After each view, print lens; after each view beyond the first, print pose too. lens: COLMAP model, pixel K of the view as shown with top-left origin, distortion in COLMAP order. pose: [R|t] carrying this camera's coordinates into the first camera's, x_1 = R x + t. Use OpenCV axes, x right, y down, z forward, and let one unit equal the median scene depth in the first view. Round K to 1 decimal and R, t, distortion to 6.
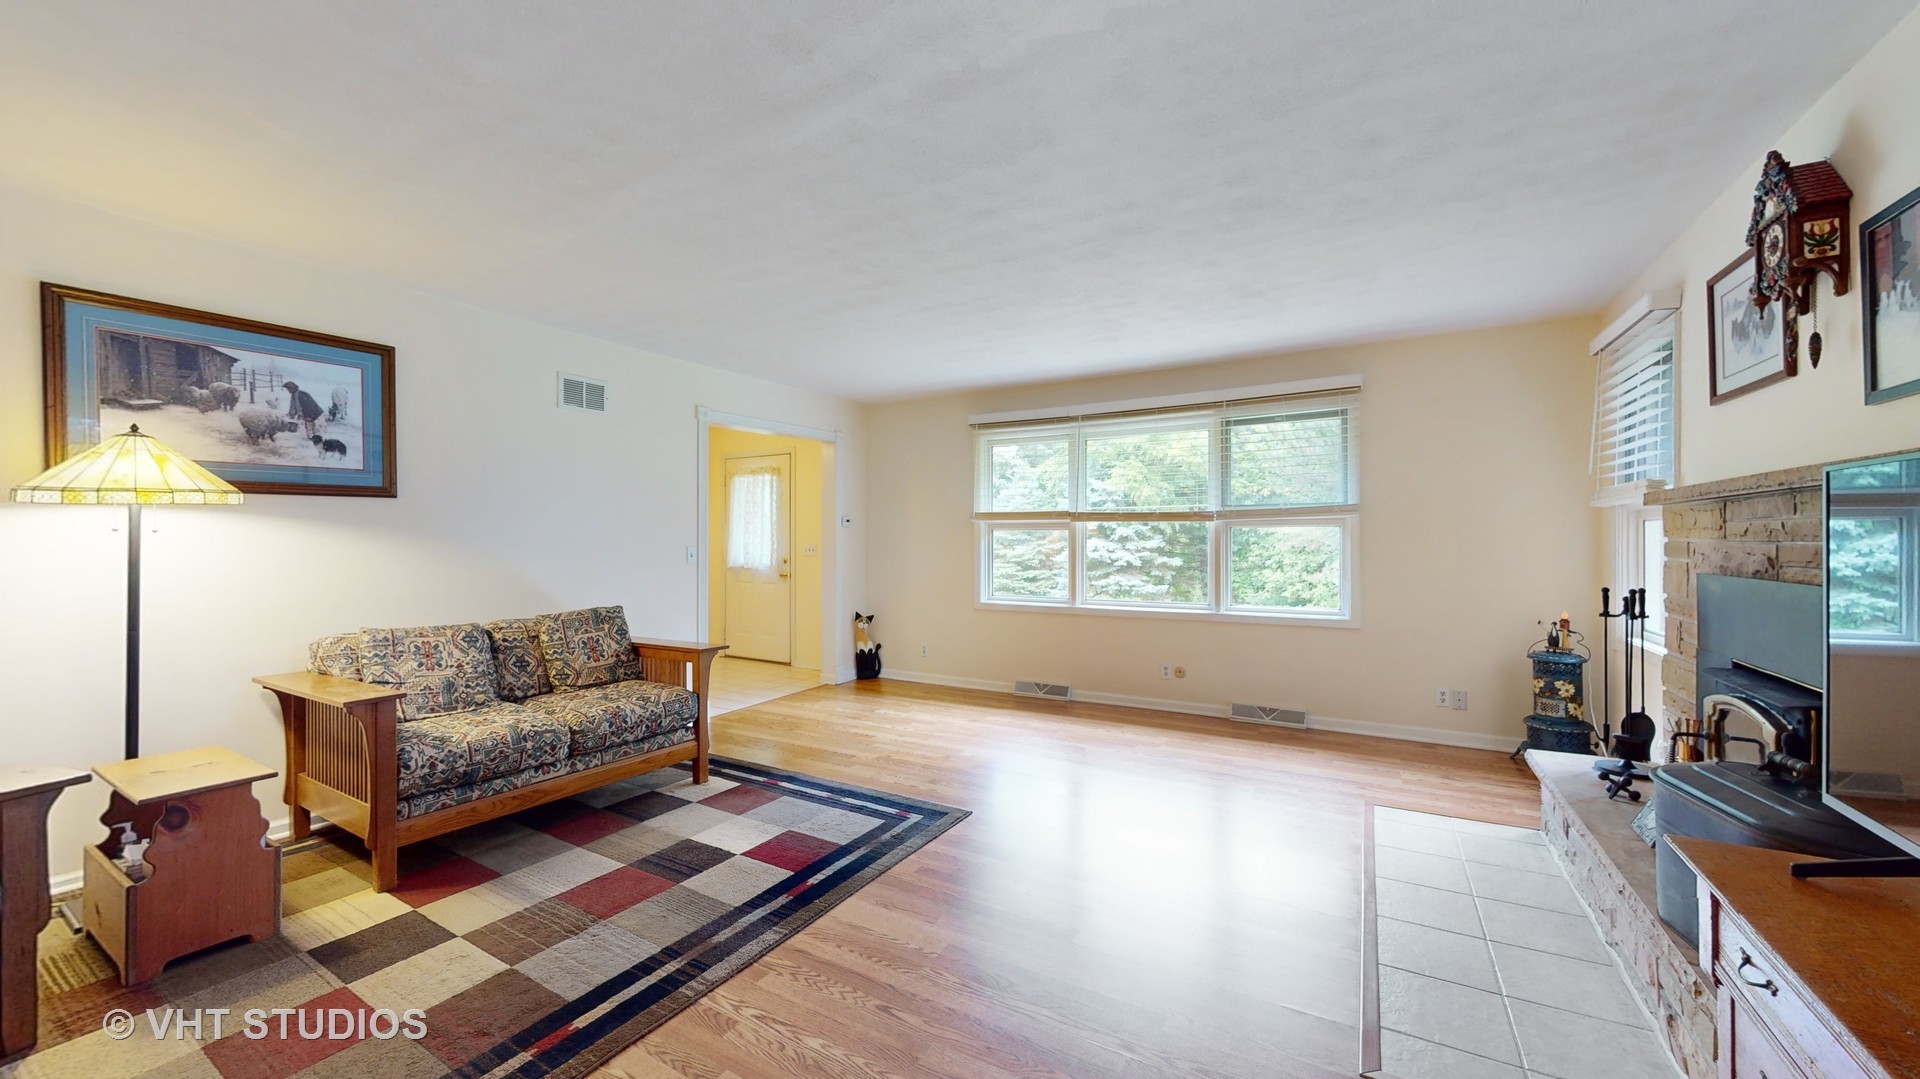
lens RADIAL K [[703.6, 0, 968.3], [0, 703.6, 547.4], [0, 0, 1]] dist [0.003160, -0.000444]
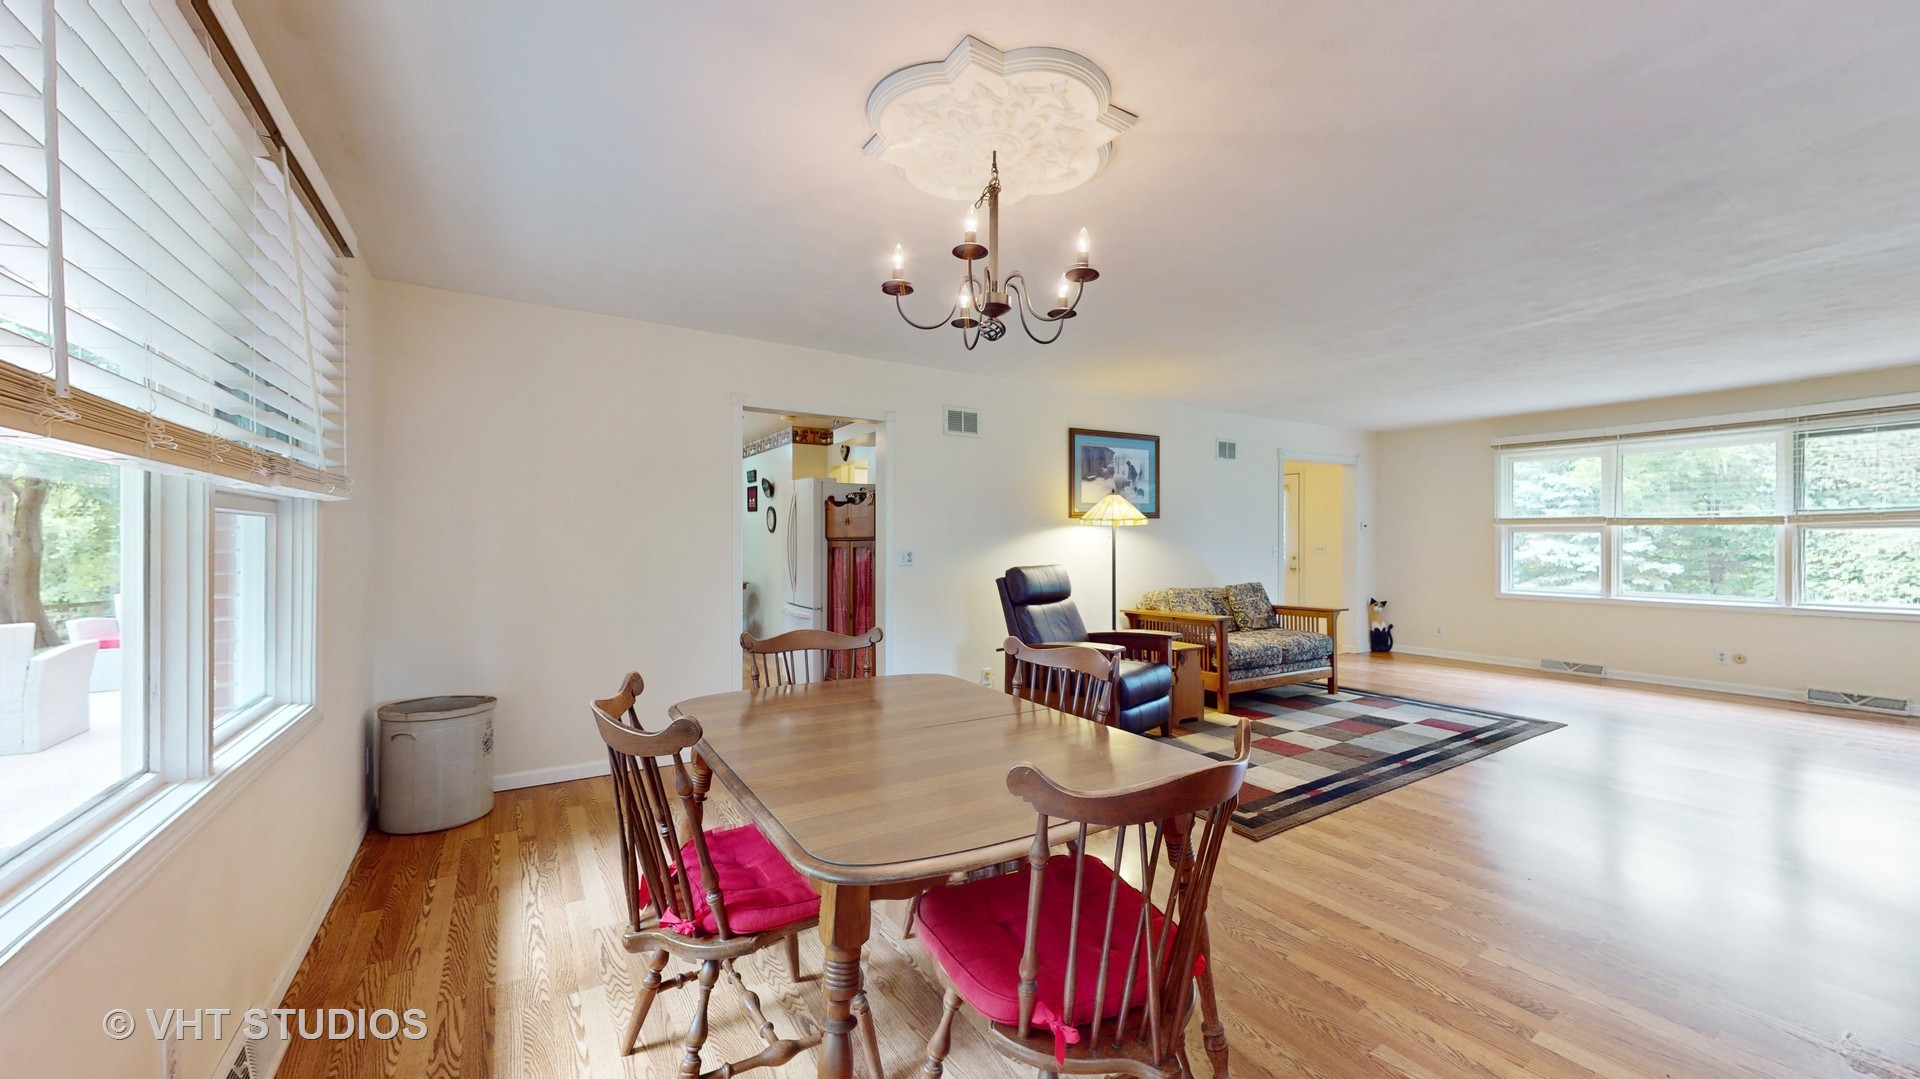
lens RADIAL K [[703.6, 0, 956.1], [0, 703.6, 543.0], [0, 0, 1]] dist [0.003160, -0.000444]
pose [[0.887750, -0.002636, -0.460319, -0.368465], [-0.003617, 0.999913, -0.012701, 0.016331], [0.460312, 0.012940, 0.887663, -0.734669]]
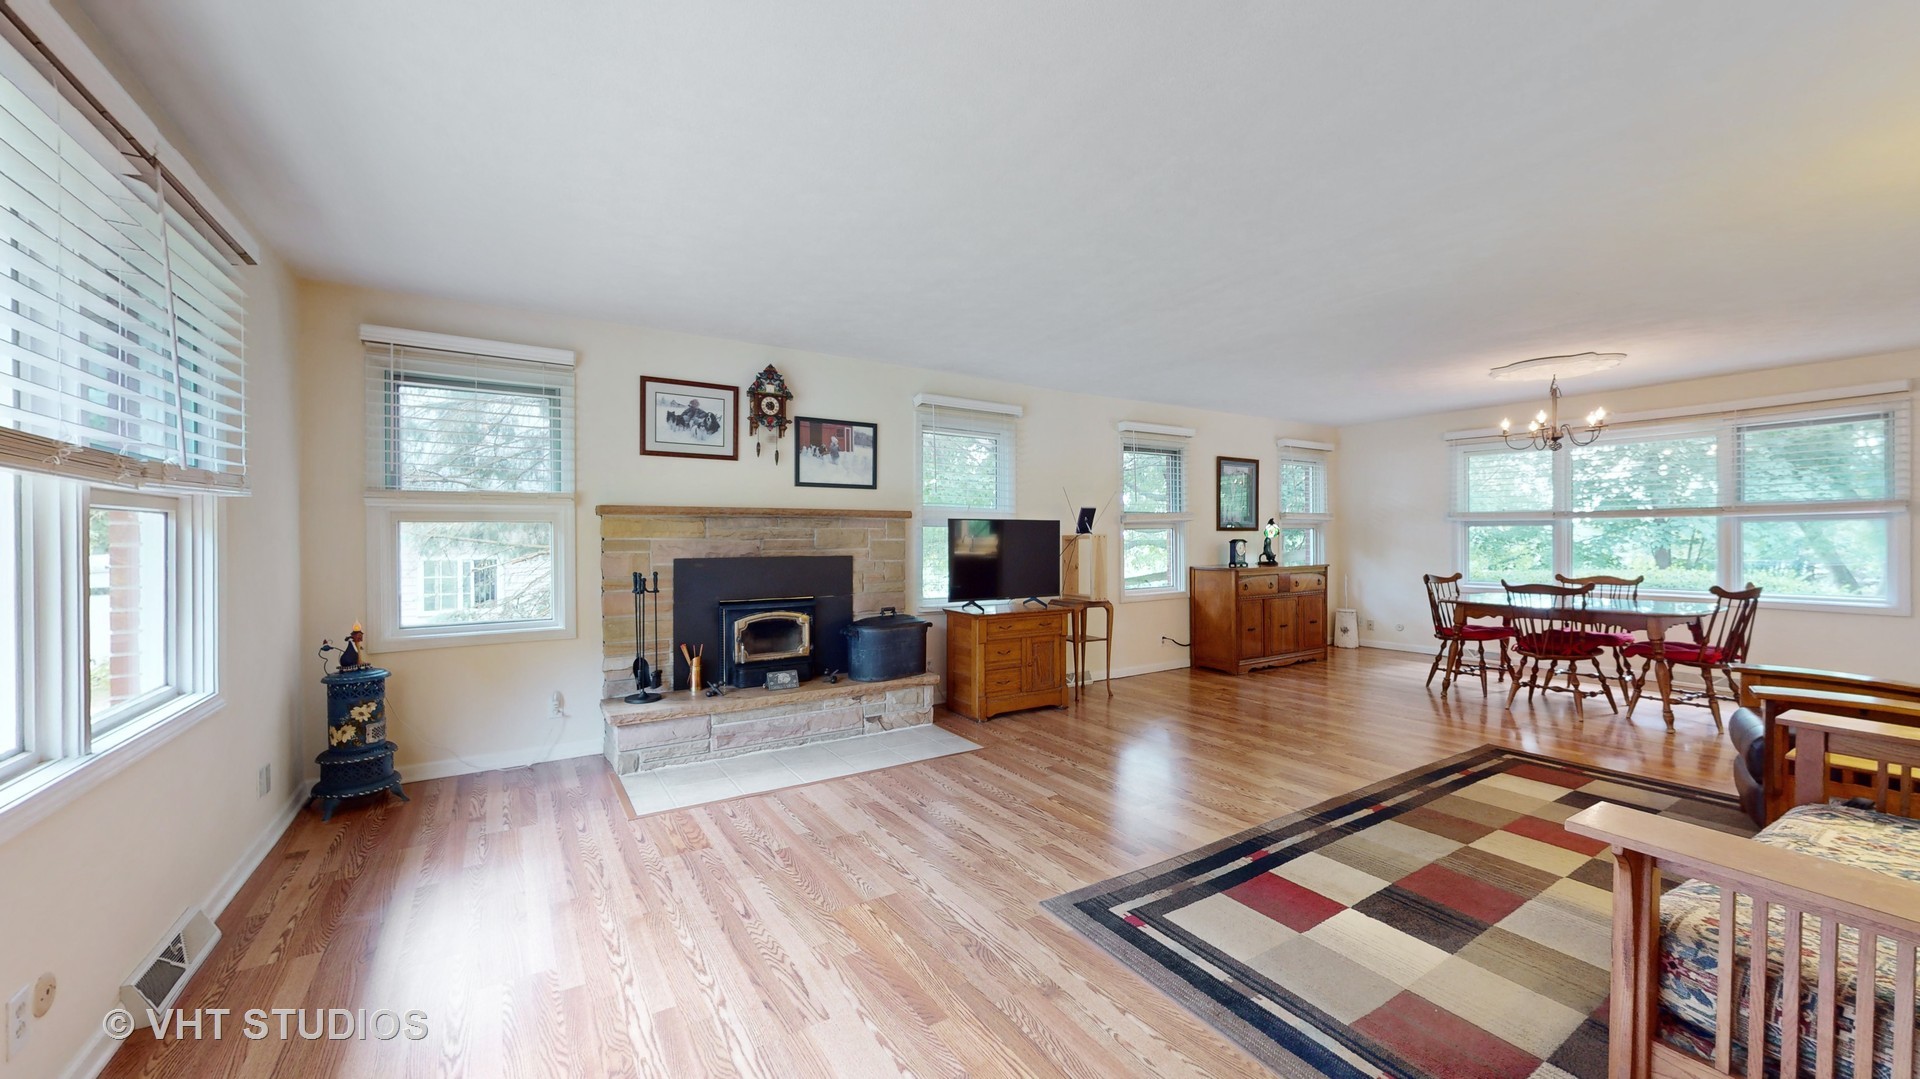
lens RADIAL K [[703.6, 0, 978.0], [0, 703.6, 531.5], [0, 0, 1]] dist [0.003160, -0.000444]
pose [[-0.893151, 0.010593, 0.449632, -0.222445], [0.011762, 0.999931, -0.000195, -0.011350], [-0.449603, 0.005115, -0.893214, 1.380788]]
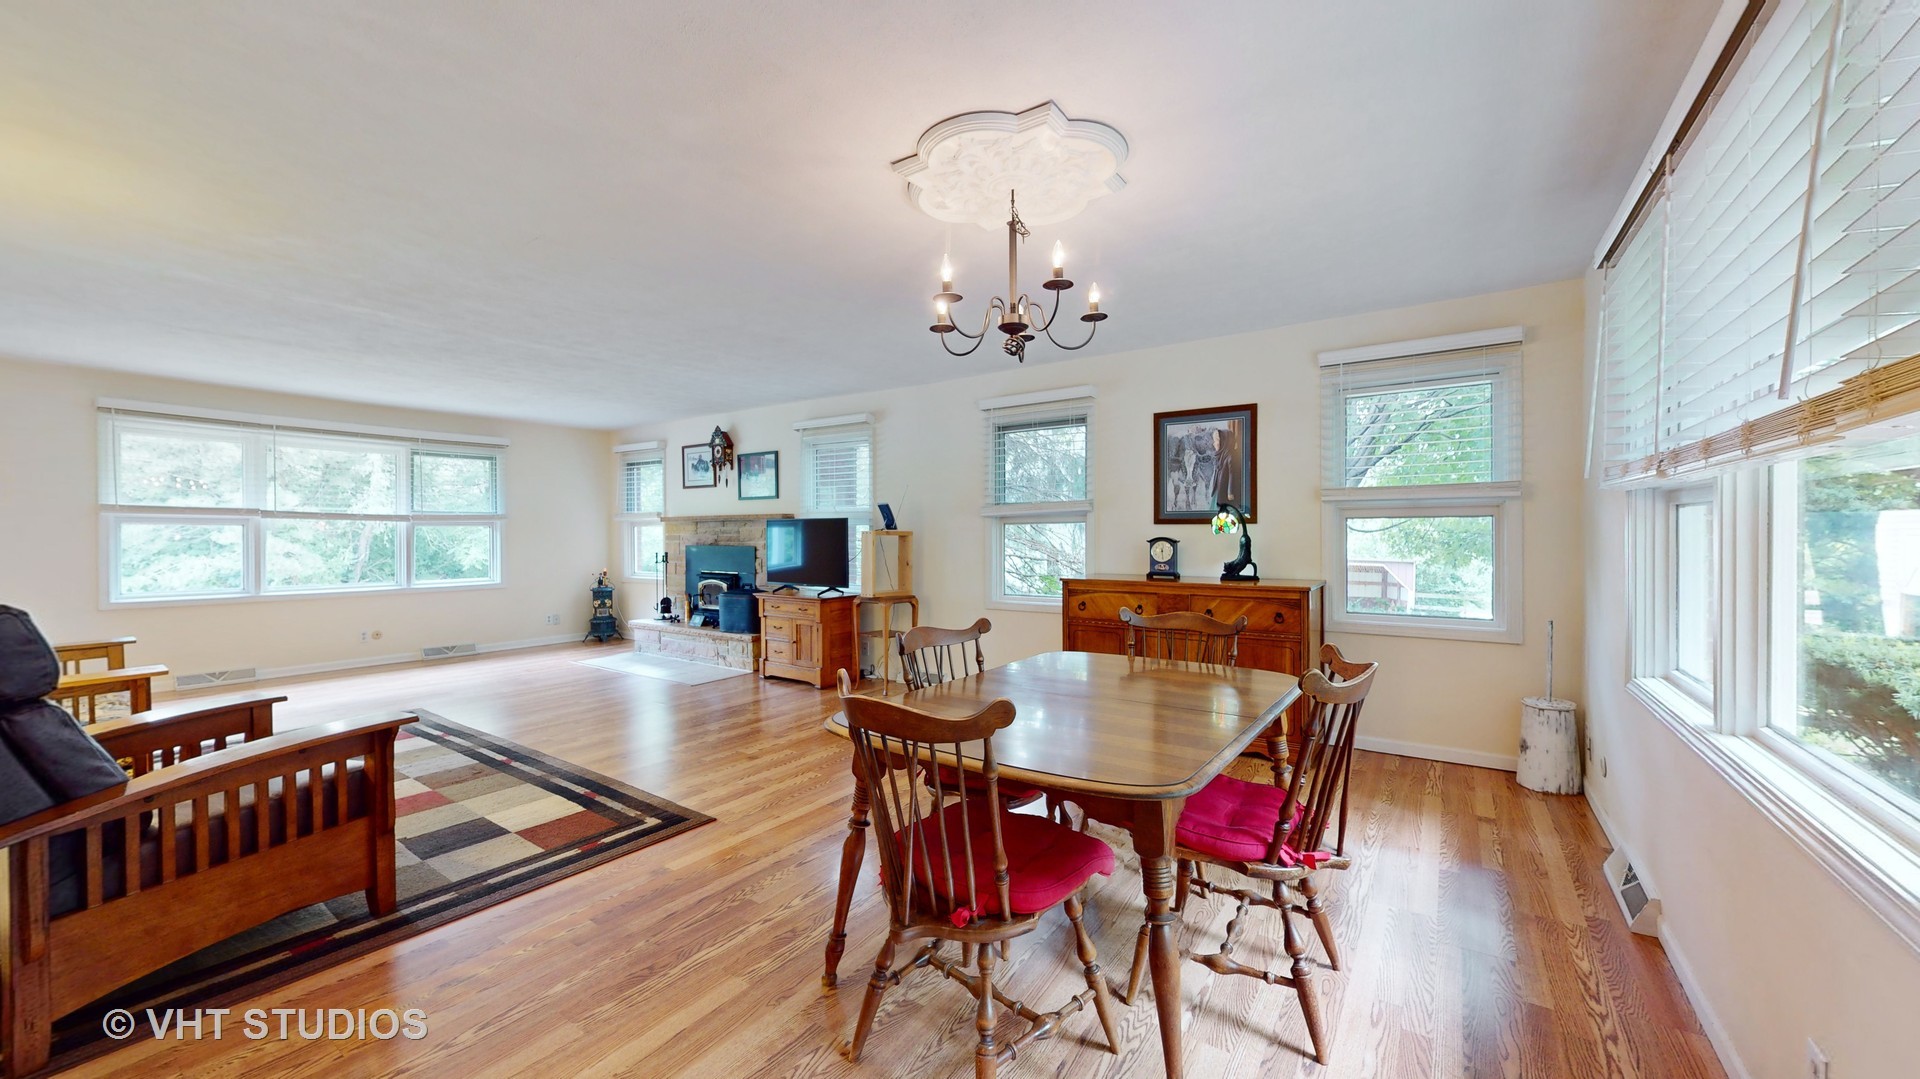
lens RADIAL K [[703.6, 0, 963.6], [0, 703.6, 540.6], [0, 0, 1]] dist [0.003160, -0.000444]
pose [[0.076279, -0.006431, 0.997066, -1.188186], [0.012988, 0.999901, 0.005456, 0.009936], [-0.997002, 0.012533, 0.076355, -0.258533]]
